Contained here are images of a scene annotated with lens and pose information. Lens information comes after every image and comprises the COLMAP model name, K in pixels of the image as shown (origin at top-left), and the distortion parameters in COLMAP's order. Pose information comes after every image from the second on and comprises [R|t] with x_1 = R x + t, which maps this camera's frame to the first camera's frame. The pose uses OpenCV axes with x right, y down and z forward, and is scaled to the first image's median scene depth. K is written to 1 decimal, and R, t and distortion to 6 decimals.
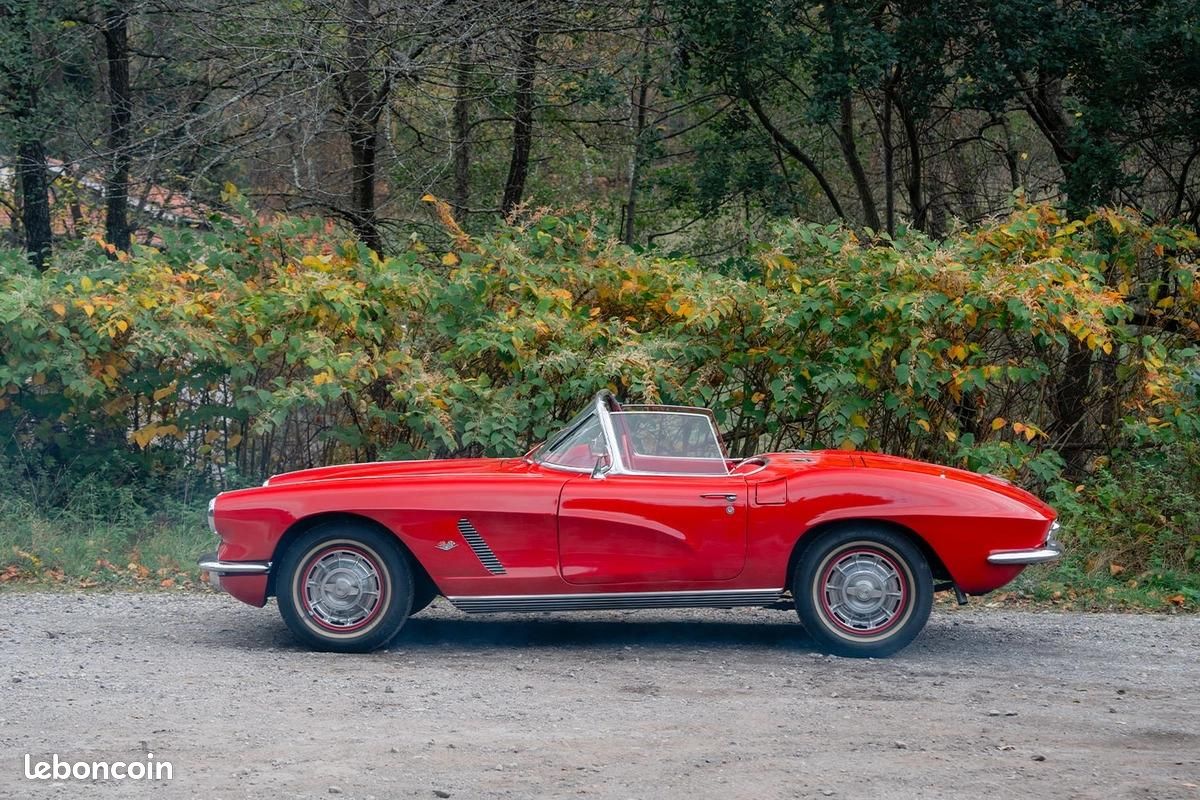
lens RADIAL K [[2238.3, 0, 578.7], [0, 2238.3, 400.0], [0, 0, 1]] dist [0.188678, 0.091750]
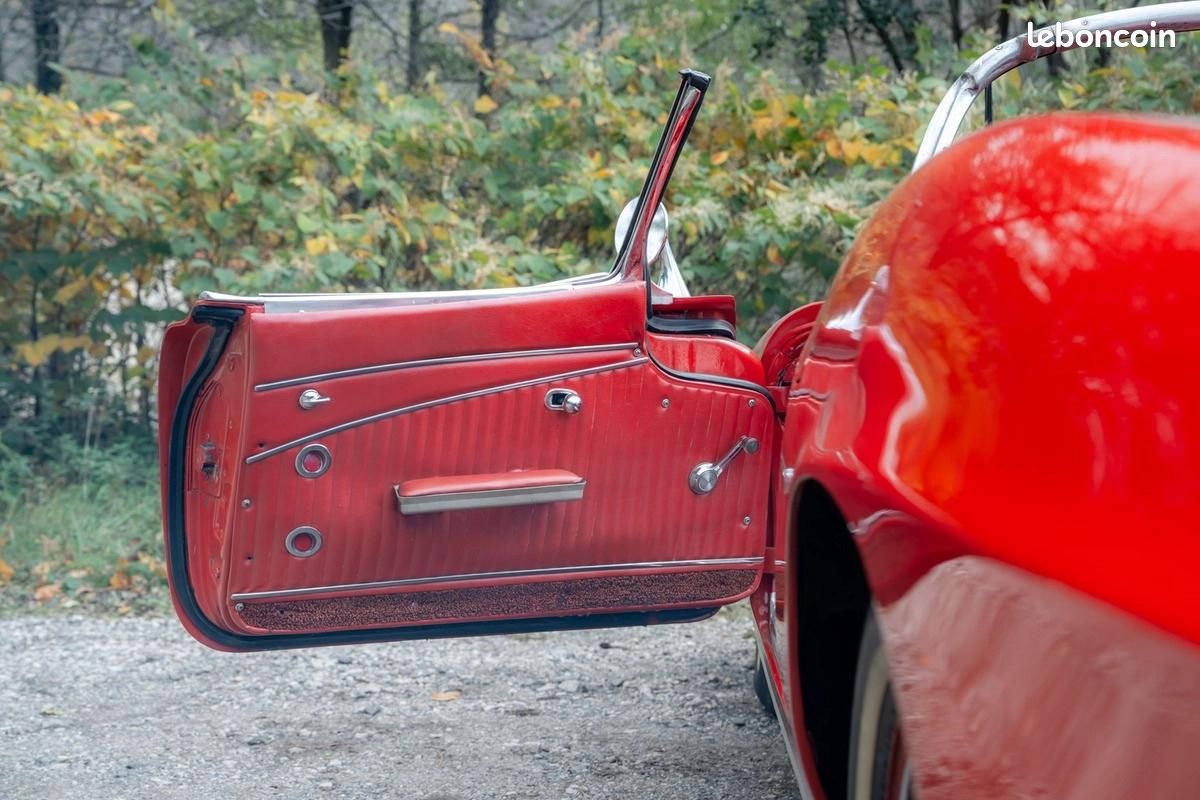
lens RADIAL K [[1665.5, 0, 600.0], [0, 1665.5, 400.0], [0, 0, 1]] dist [0.177130, 0.047583]
pose [[0.996189, -0.012533, 0.086319, -0.077323], [0.011805, 0.999890, 0.008940, 0.030179], [-0.086422, -0.007887, 0.996227, 0.527136]]
